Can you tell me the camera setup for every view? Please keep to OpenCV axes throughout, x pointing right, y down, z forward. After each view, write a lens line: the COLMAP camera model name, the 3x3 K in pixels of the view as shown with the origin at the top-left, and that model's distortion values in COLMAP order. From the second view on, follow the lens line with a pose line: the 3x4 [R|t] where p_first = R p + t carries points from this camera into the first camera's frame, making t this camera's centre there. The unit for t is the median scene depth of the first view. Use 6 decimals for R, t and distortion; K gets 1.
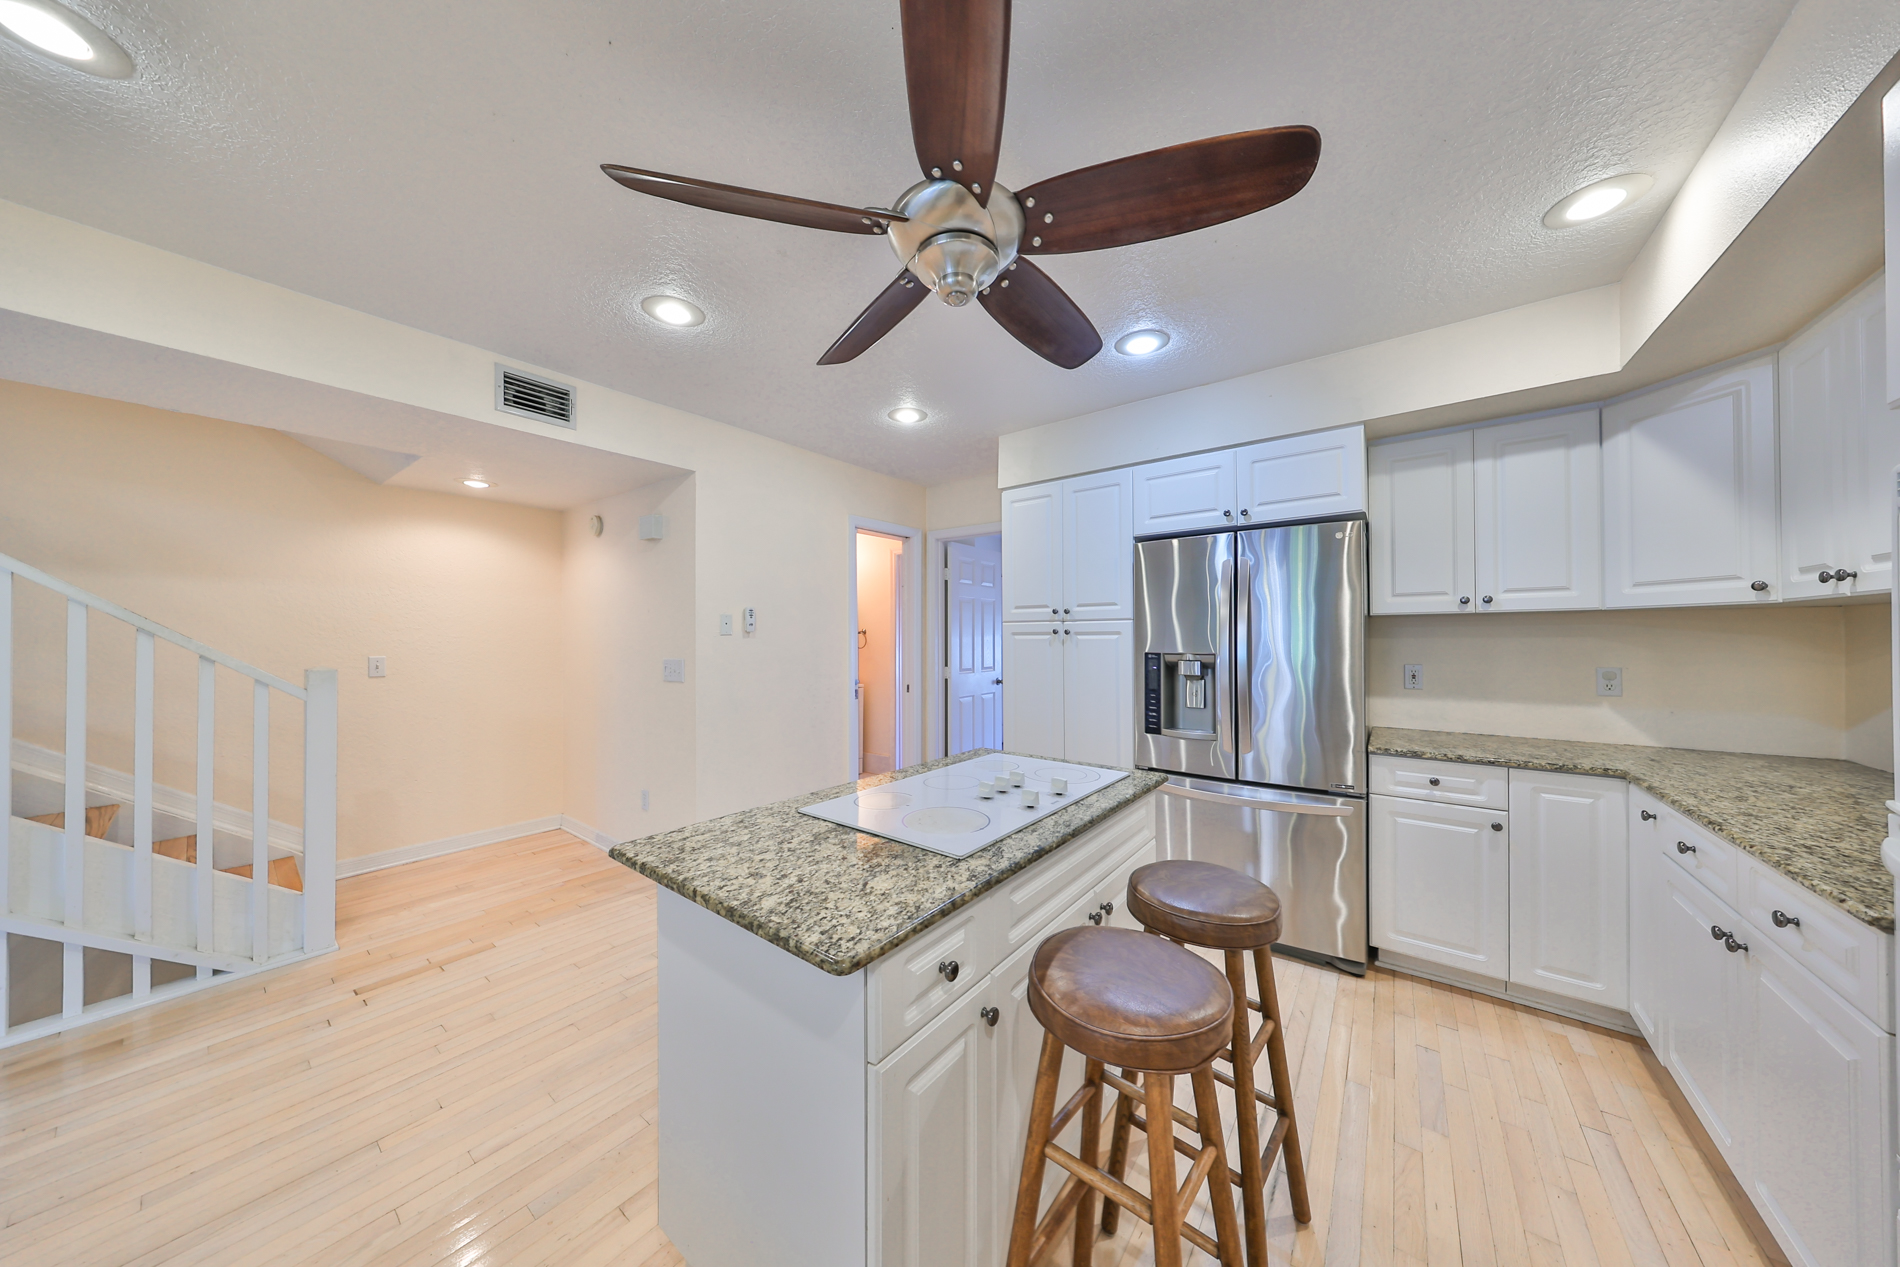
lens RADIAL K [[594.5, 0, 952.0], [0, 594.5, 630.9], [0, 0, 1]] dist [0.001900, -0.000032]
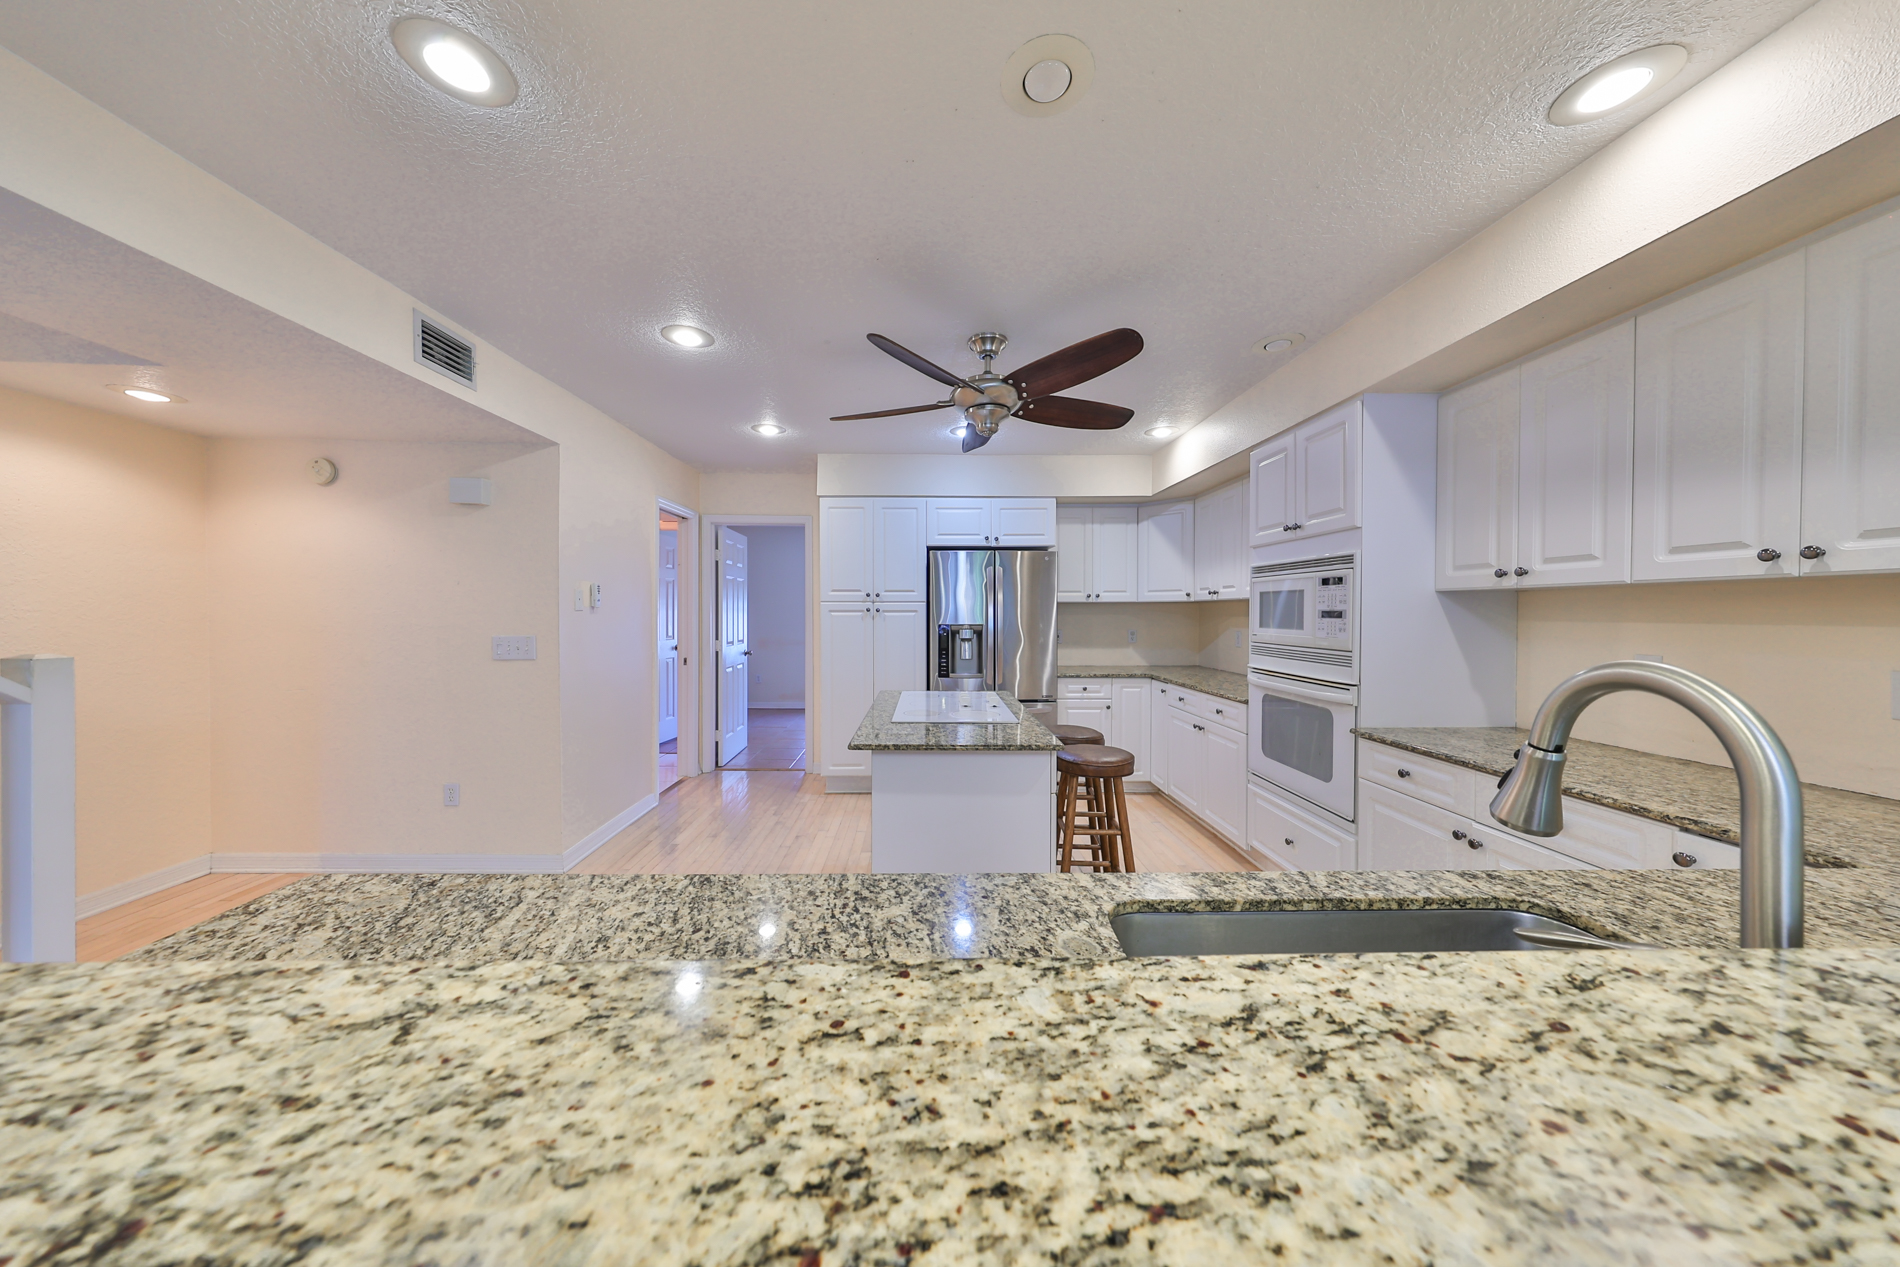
lens RADIAL K [[594.5, 0, 940.4], [0, 594.5, 617.8], [0, 0, 1]] dist [0.001900, -0.000032]
pose [[0.787434, 0.000853, 0.616399, -0.651373], [-0.008904, 0.999910, 0.009991, 0.004587], [-0.616335, -0.013355, 0.787371, -0.202656]]
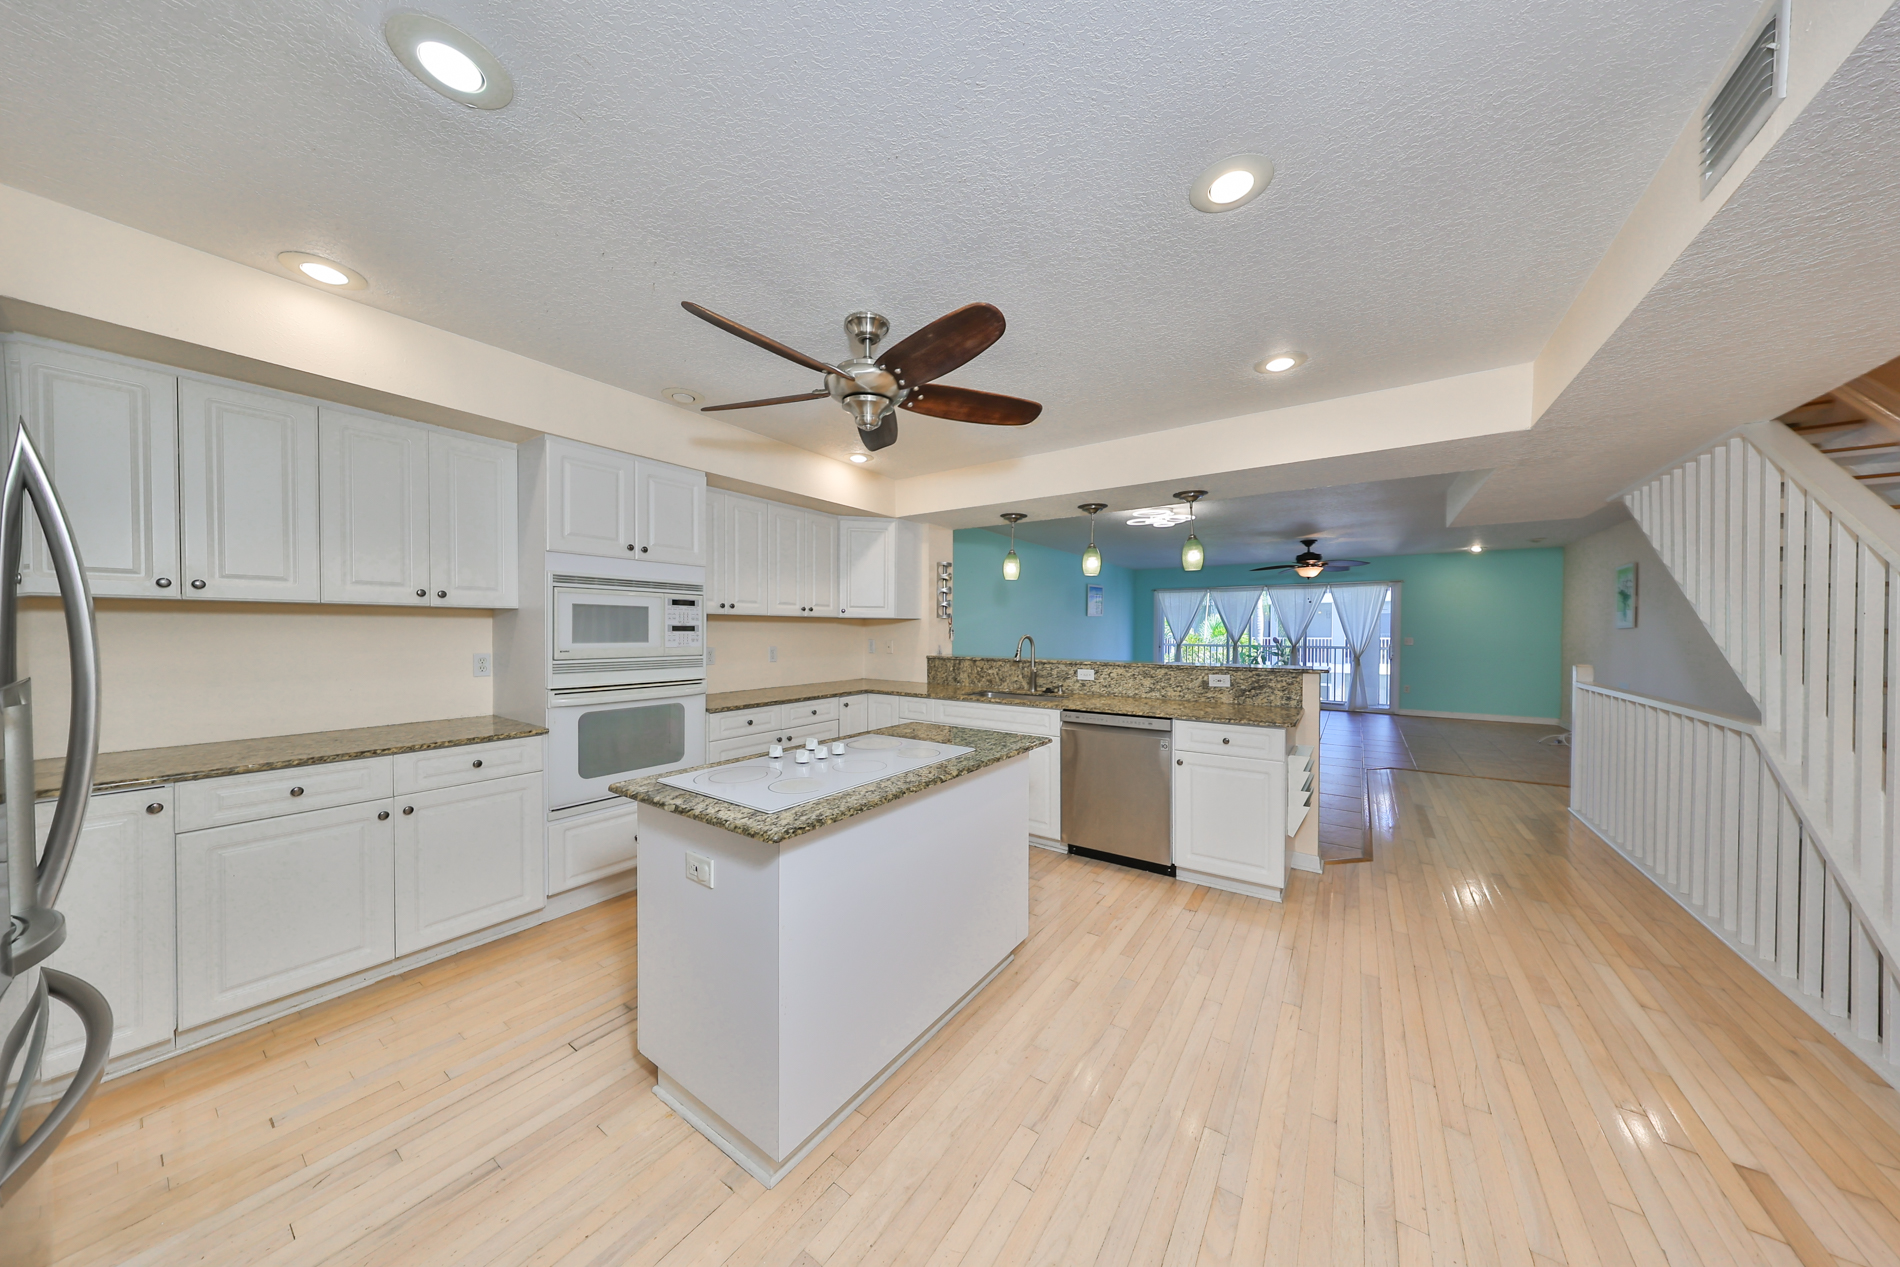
lens RADIAL K [[594.5, 0, 954.8], [0, 594.5, 633.6], [0, 0, 1]] dist [0.001900, -0.000032]
pose [[-0.999057, 0.002493, -0.043355, -0.087326], [0.002422, 0.999996, 0.001694, 0.013595], [0.043359, 0.001587, -0.999058, 1.389536]]
